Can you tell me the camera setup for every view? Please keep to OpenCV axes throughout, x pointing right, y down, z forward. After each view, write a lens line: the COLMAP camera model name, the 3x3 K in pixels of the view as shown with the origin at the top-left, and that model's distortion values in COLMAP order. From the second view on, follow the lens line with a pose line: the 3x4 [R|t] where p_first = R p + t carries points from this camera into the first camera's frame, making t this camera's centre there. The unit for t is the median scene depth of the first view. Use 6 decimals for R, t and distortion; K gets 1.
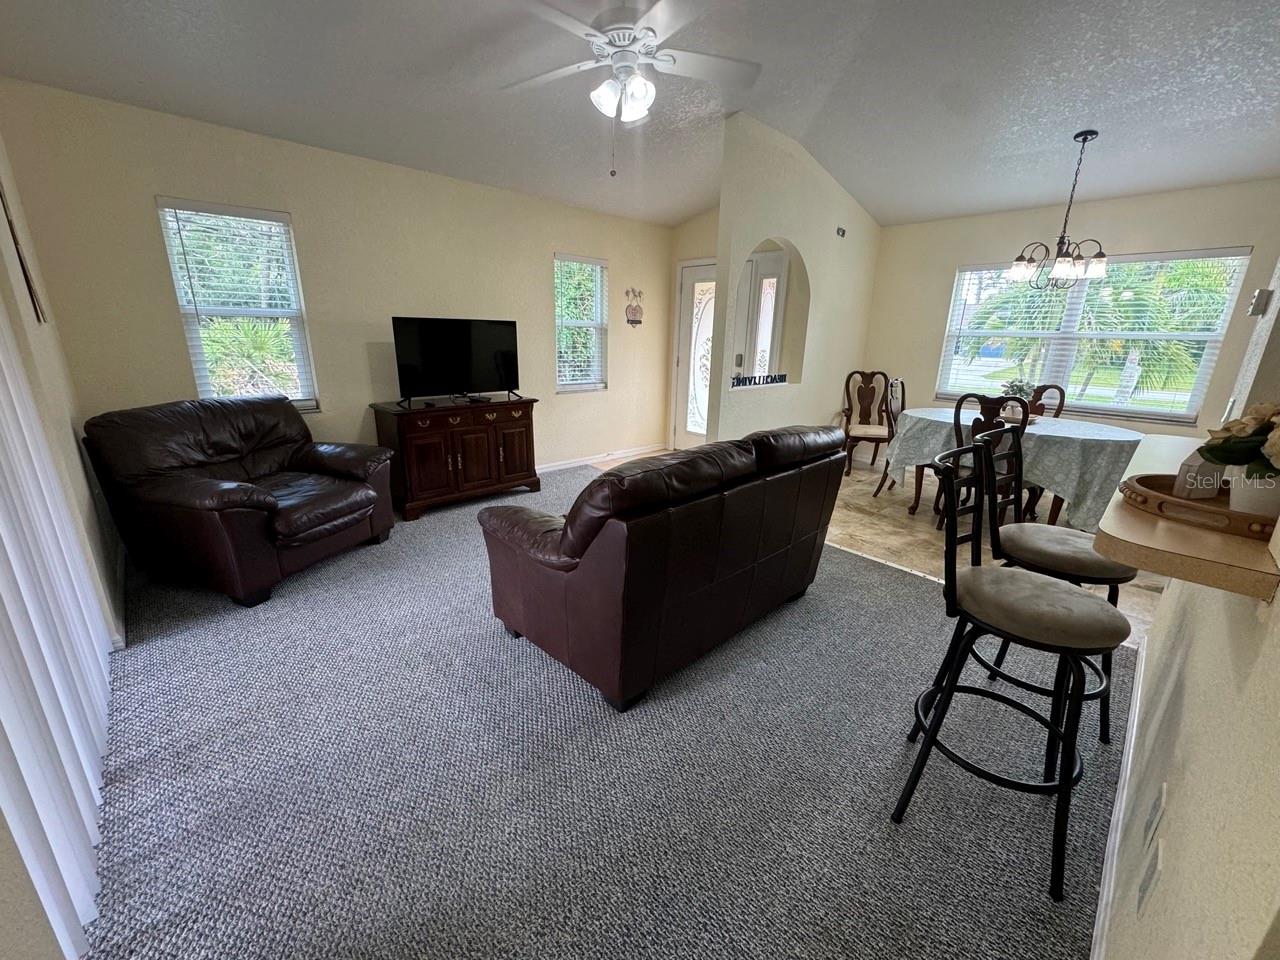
lens RADIAL K [[511.2, 0, 640.7], [0, 511.2, 482.4], [0, 0, 1]] dist [-0.001248, -0.000144]
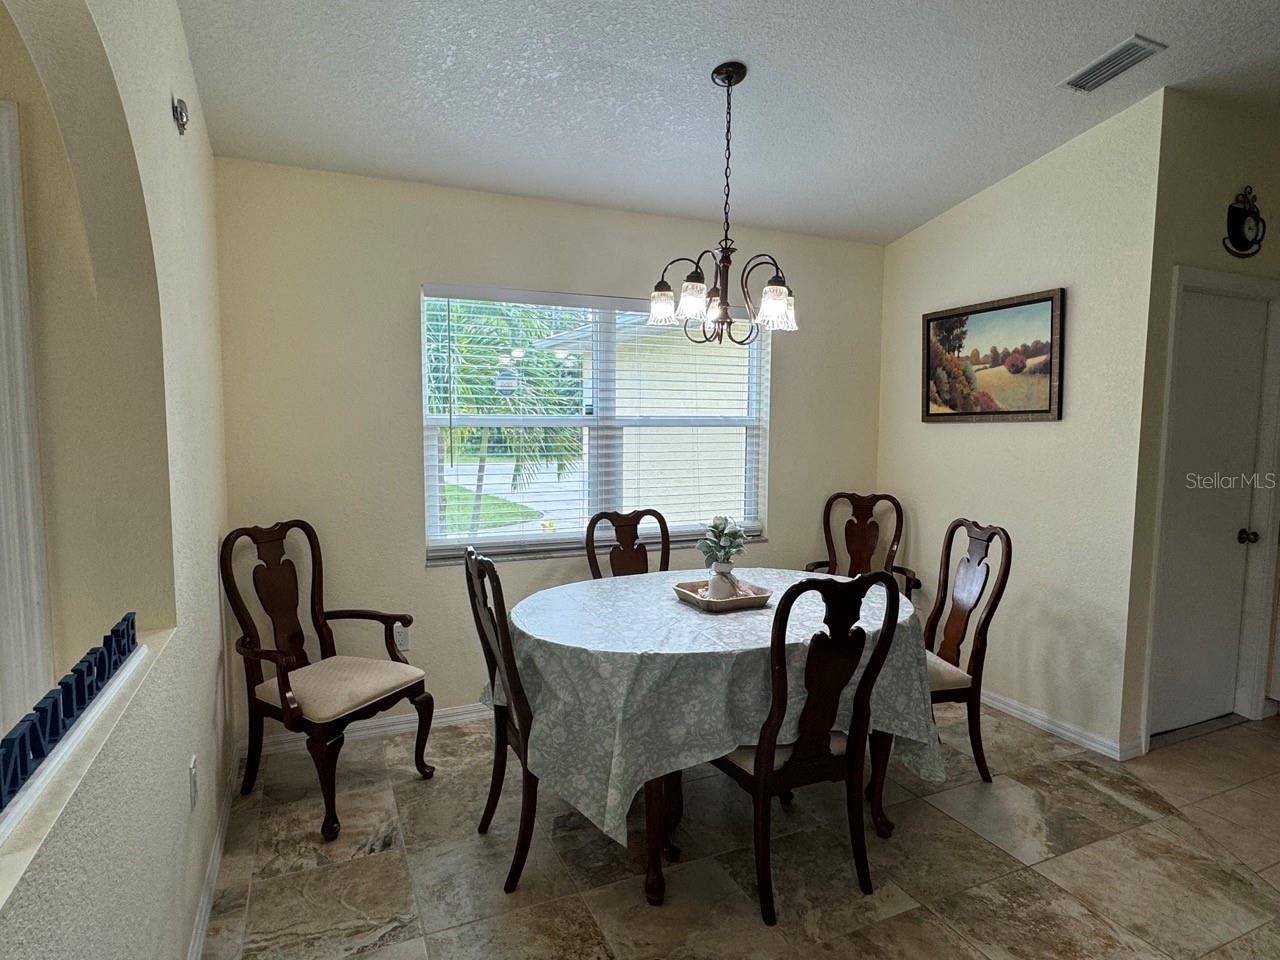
lens RADIAL K [[710.5, 0, 641.3], [0, 710.5, 480.3], [0, 0, 1]] dist [0.002861, 0.000685]
pose [[0.329808, -0.104467, 0.938250, 0.063958], [0.264308, 0.964330, 0.014463, -0.214018], [-0.906294, 0.243217, 0.345655, 0.662020]]
